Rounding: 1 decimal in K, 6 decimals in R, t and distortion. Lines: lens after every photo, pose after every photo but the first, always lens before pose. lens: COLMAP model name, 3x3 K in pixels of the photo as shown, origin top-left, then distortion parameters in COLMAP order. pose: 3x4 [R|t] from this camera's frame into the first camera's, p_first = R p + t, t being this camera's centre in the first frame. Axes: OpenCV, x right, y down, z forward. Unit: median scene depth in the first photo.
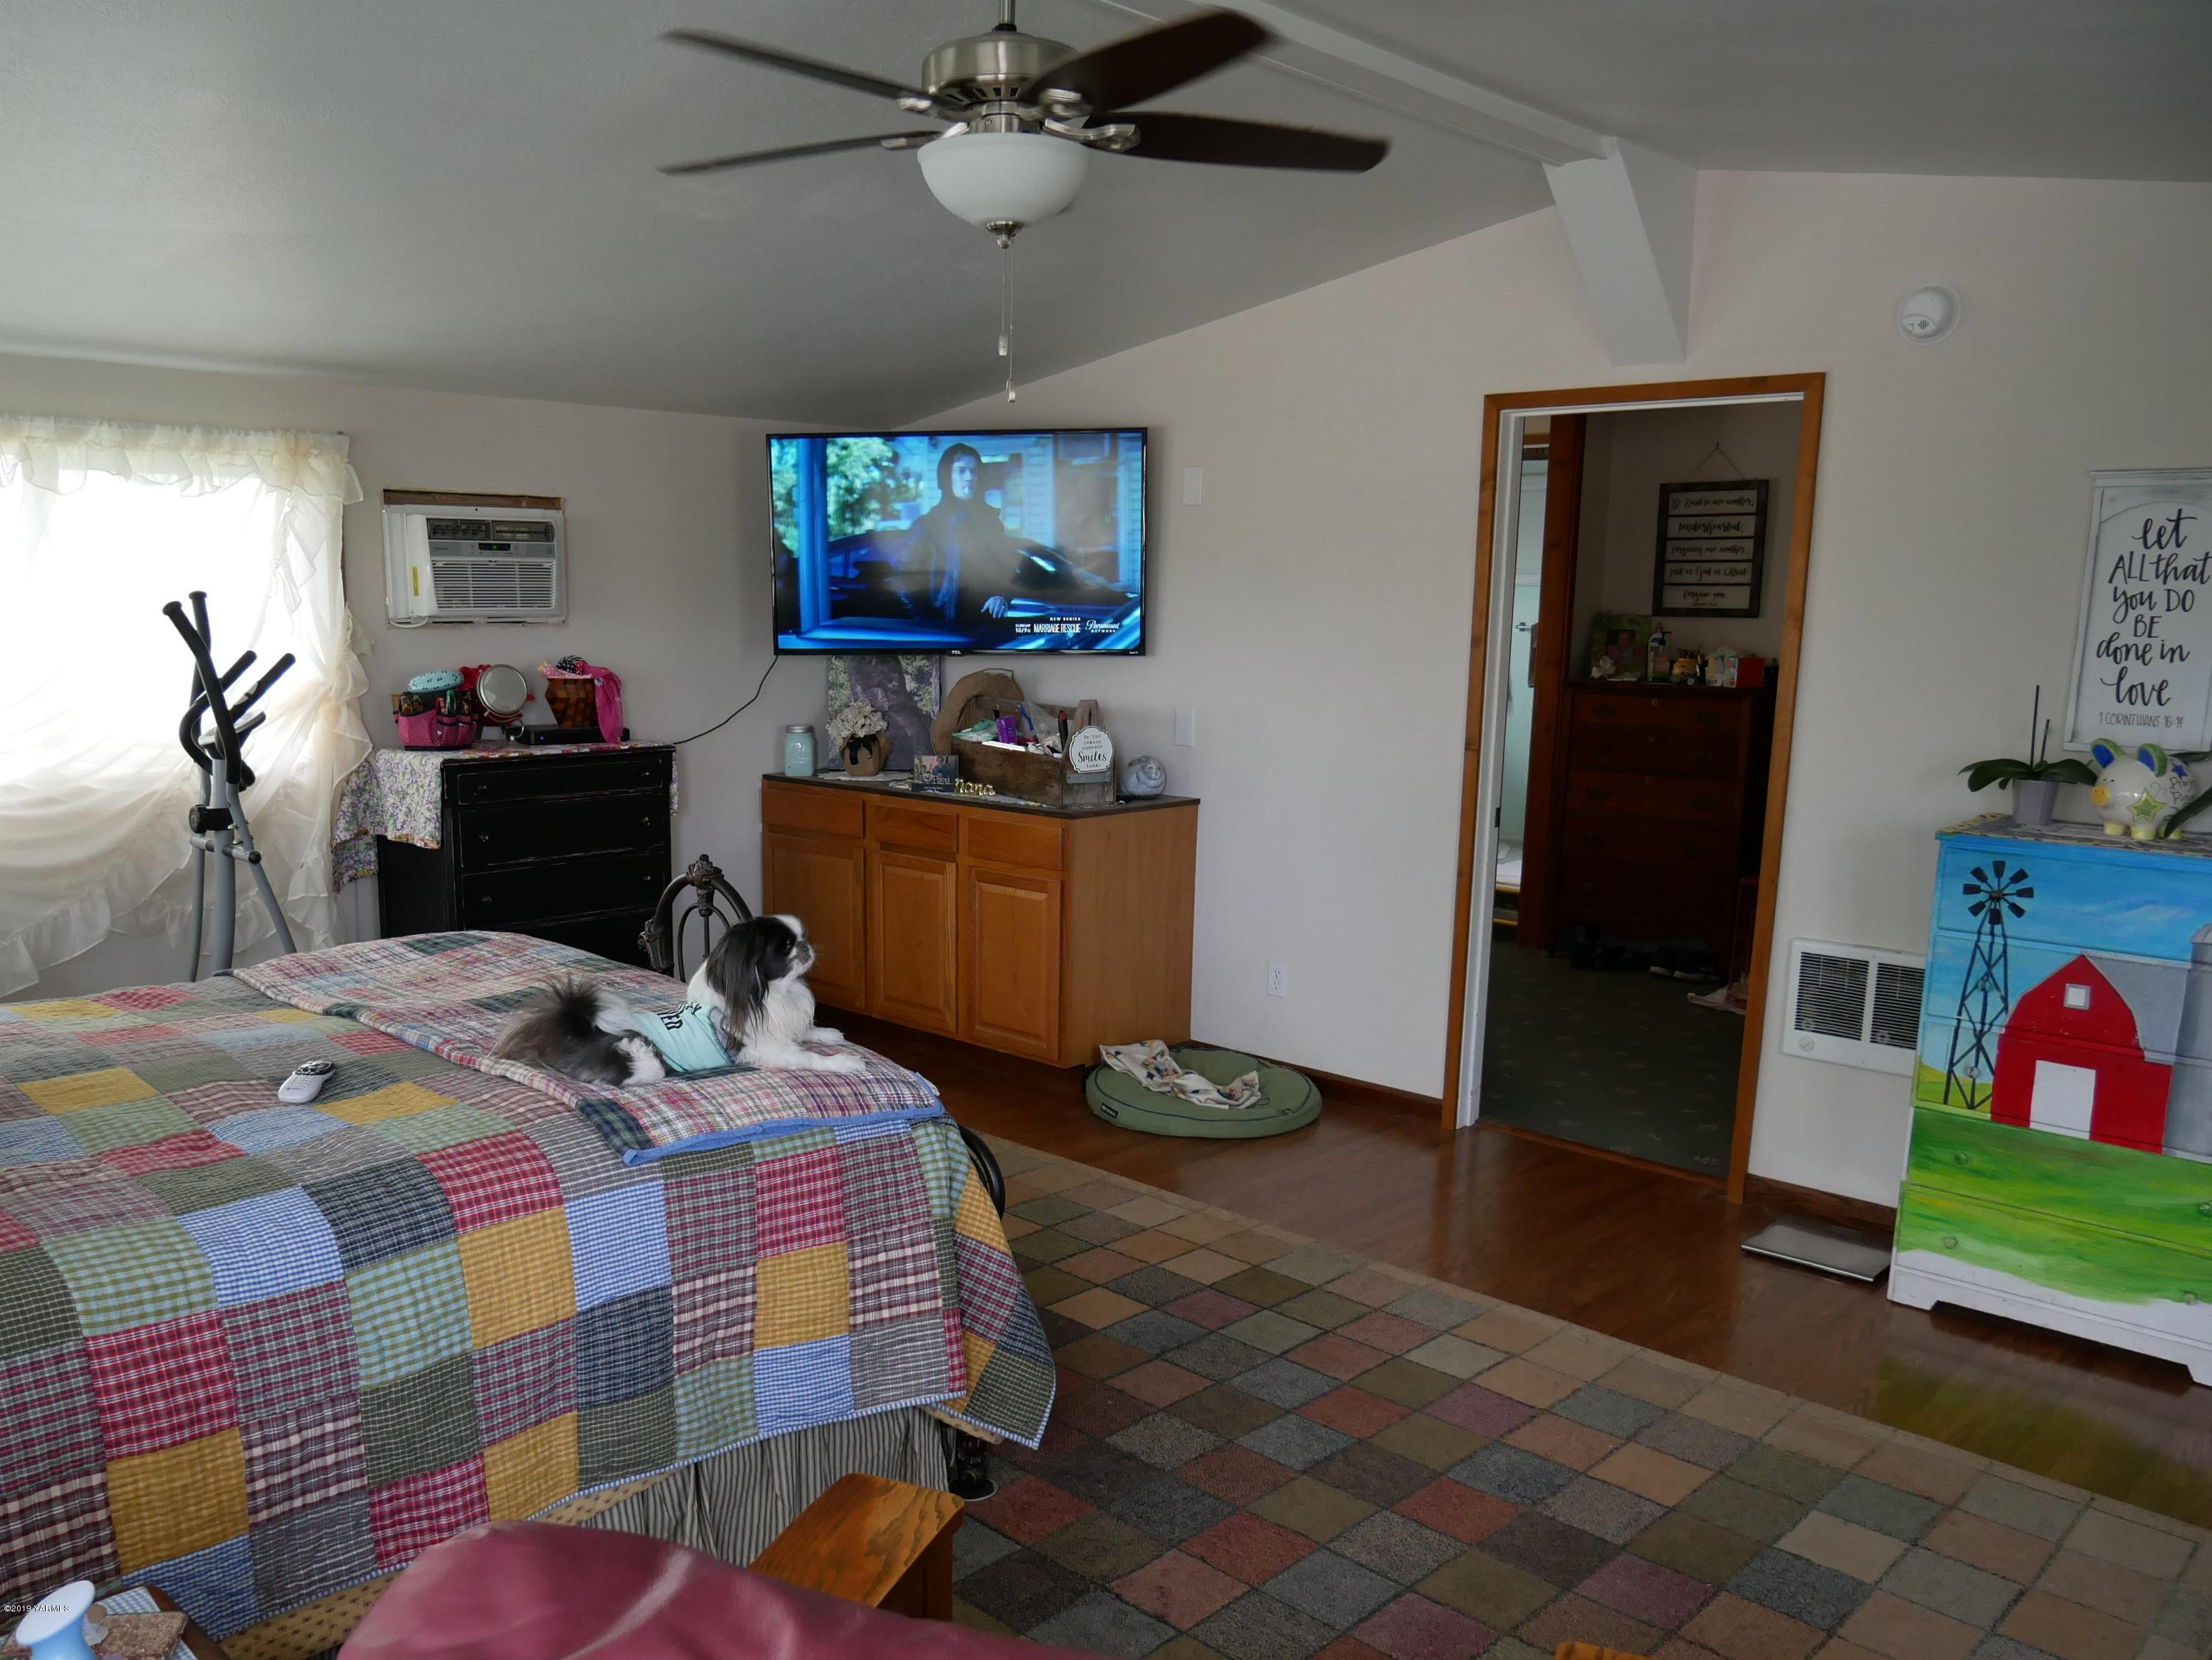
lens RADIAL K [[1708.7, 0, 1097.3], [0, 1708.7, 852.4], [0, 0, 1]] dist [-0.023670, -0.005093]
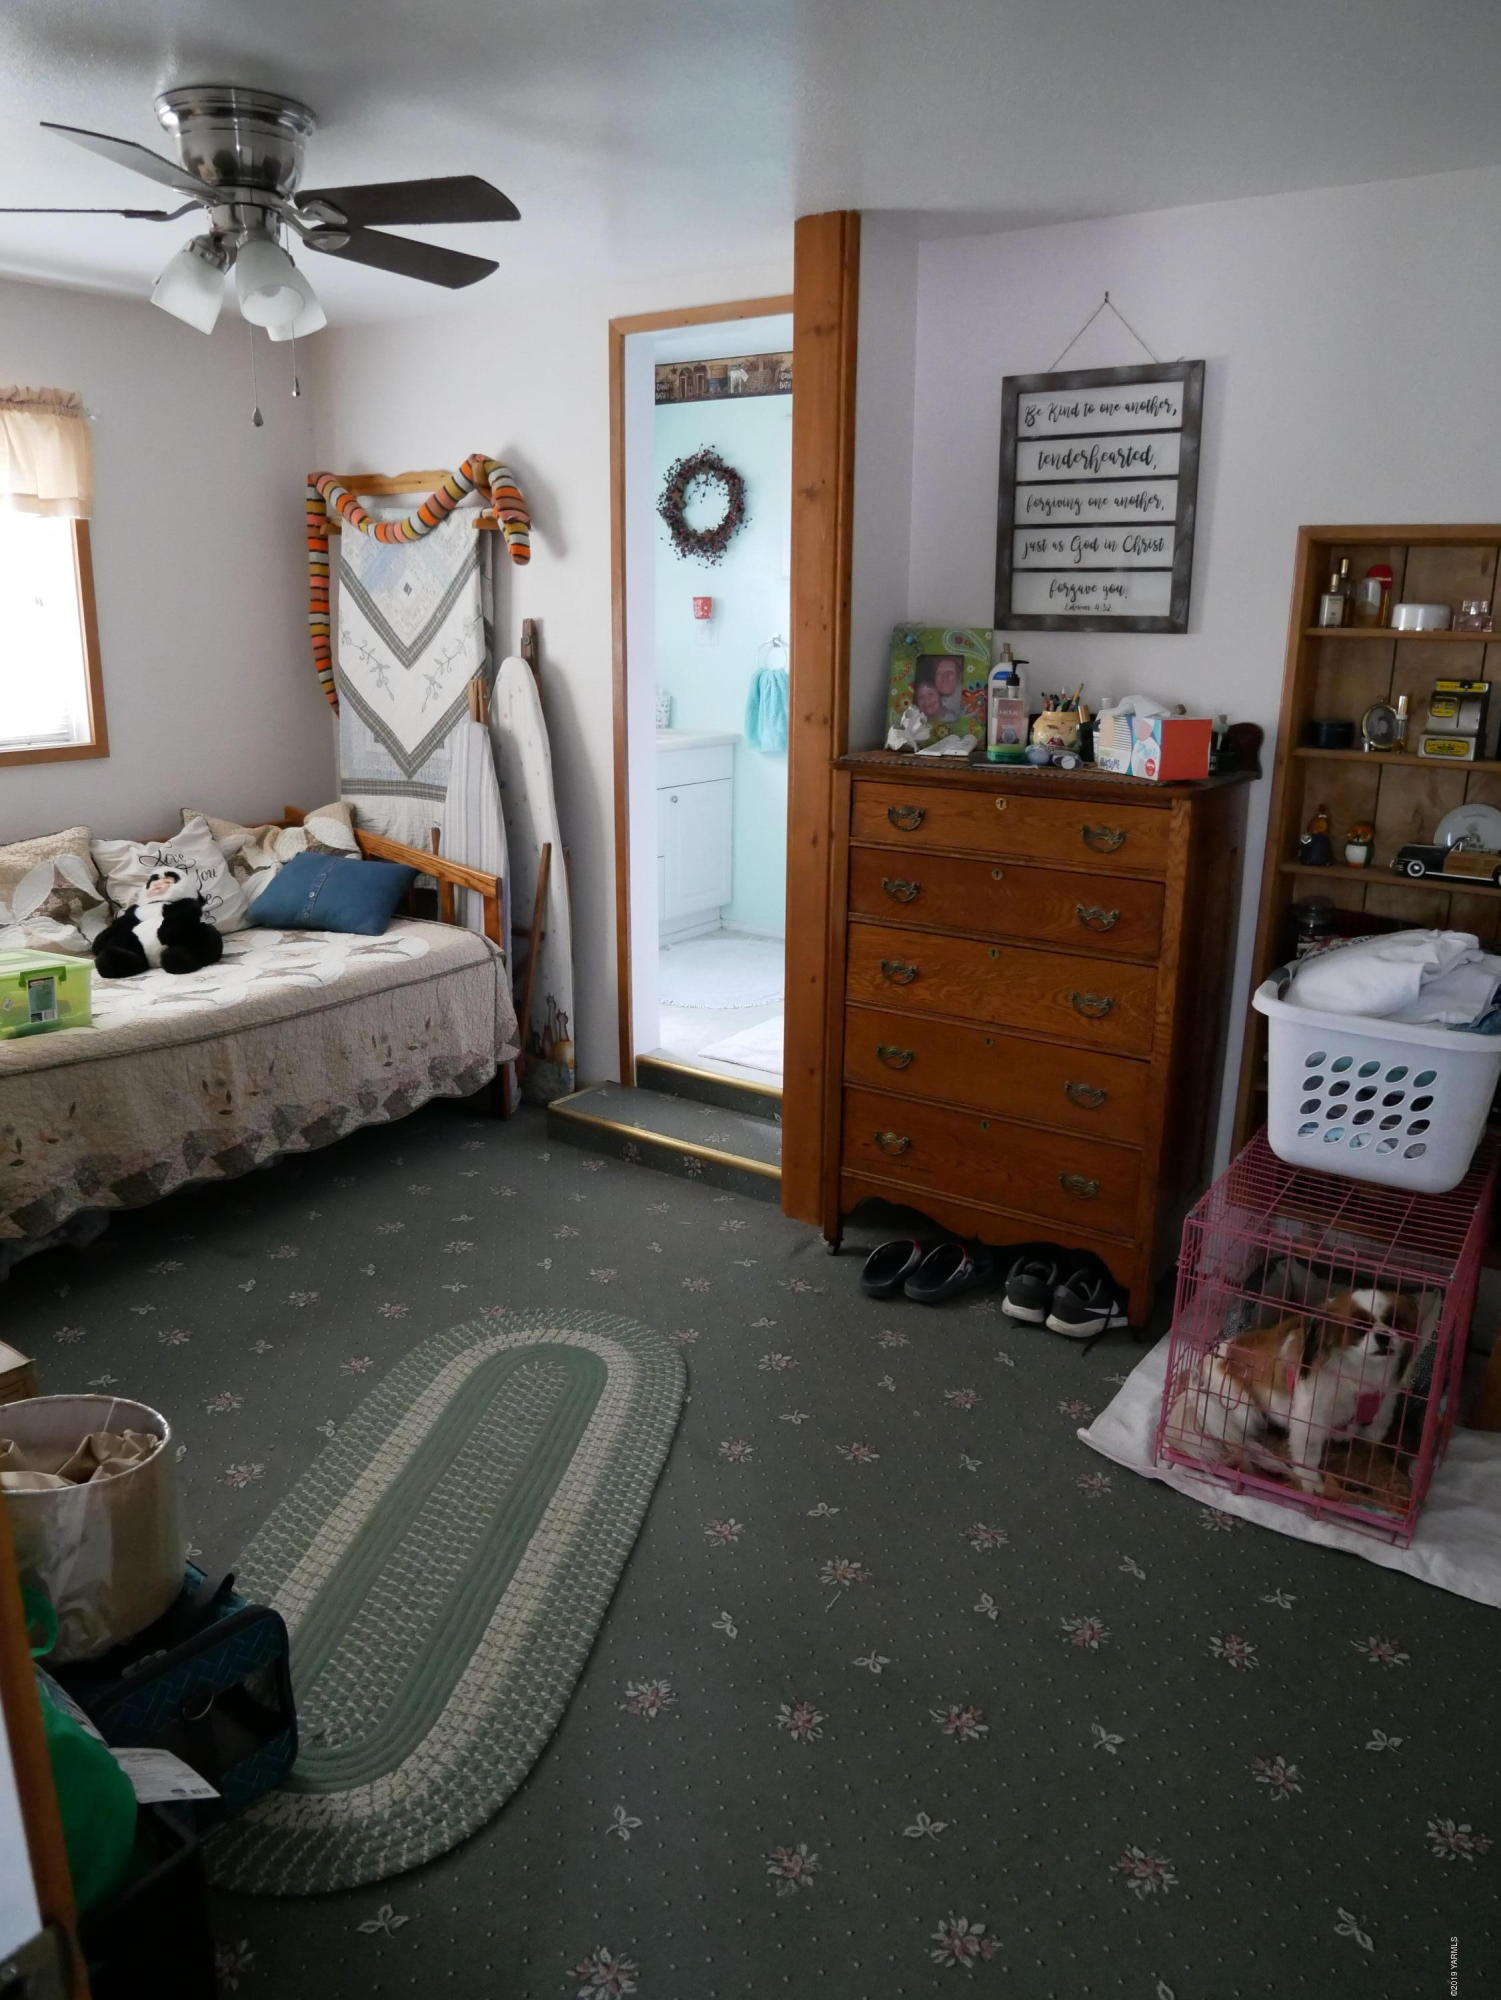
lens RADIAL K [[1439.7, 0, 763.0], [0, 1439.7, 993.7], [0, 0, 1]] dist [-0.063695, -0.001762]
pose [[0.987912, -0.057436, 0.143986, 0.184440], [0.039589, 0.991507, 0.123881, -0.085114], [-0.149878, -0.116683, 0.981795, 0.560659]]
